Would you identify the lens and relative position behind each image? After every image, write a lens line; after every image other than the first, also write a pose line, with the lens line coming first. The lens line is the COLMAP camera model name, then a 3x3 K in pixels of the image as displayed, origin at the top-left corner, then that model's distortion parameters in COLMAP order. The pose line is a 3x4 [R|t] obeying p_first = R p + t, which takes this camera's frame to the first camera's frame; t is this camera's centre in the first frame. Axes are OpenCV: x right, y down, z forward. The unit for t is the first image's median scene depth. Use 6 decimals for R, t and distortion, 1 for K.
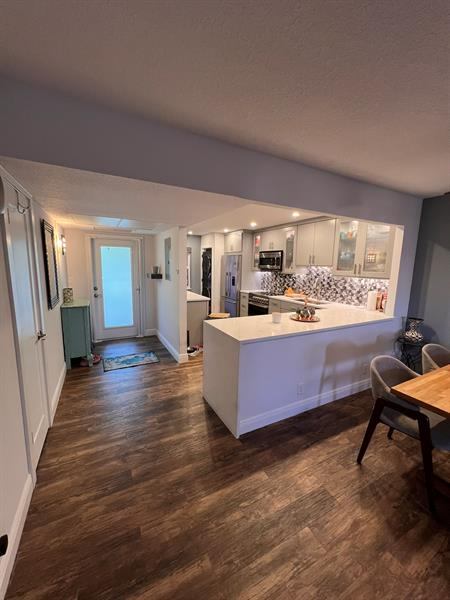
lens RADIAL K [[240.7, 0, 225.0], [0, 240.7, 300.0], [0, 0, 1]] dist [-0.001546, 0.000352]
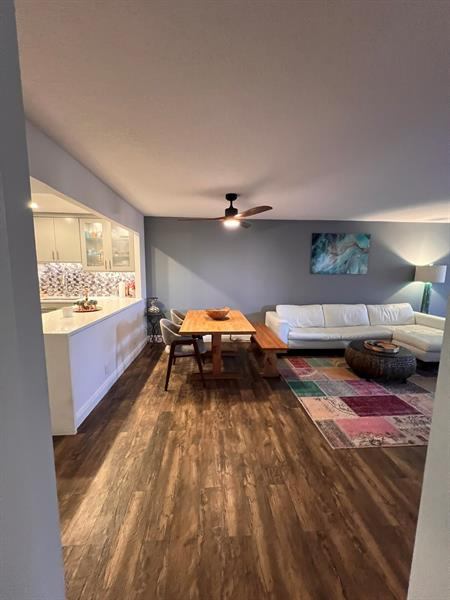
lens RADIAL K [[240.7, 0, 225.0], [0, 240.7, 300.0], [0, 0, 1]] dist [-0.001546, 0.000352]
pose [[0.397673, -0.130248, 0.908236, -0.405333], [0.134800, 0.987426, 0.082582, 0.029758], [-0.907571, 0.089589, 0.410230, -0.001163]]
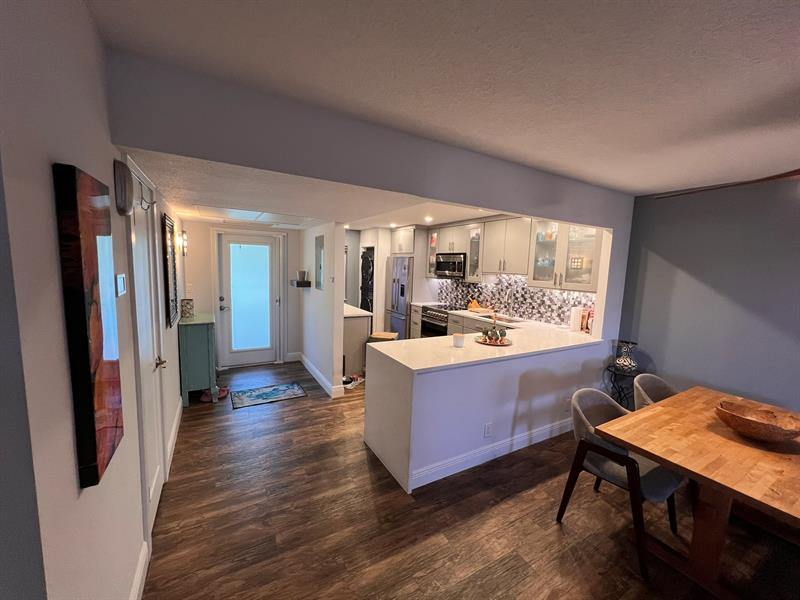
lens RADIAL K [[320.9, 0, 401.5], [0, 320.9, 302.0], [0, 0, 1]] dist [-0.001546, 0.000352]
pose [[0.999123, 0.011123, 0.040371, -0.018214], [-0.009807, 0.999419, -0.032653, -0.016361], [-0.040710, 0.032228, 0.998651, -0.058197]]
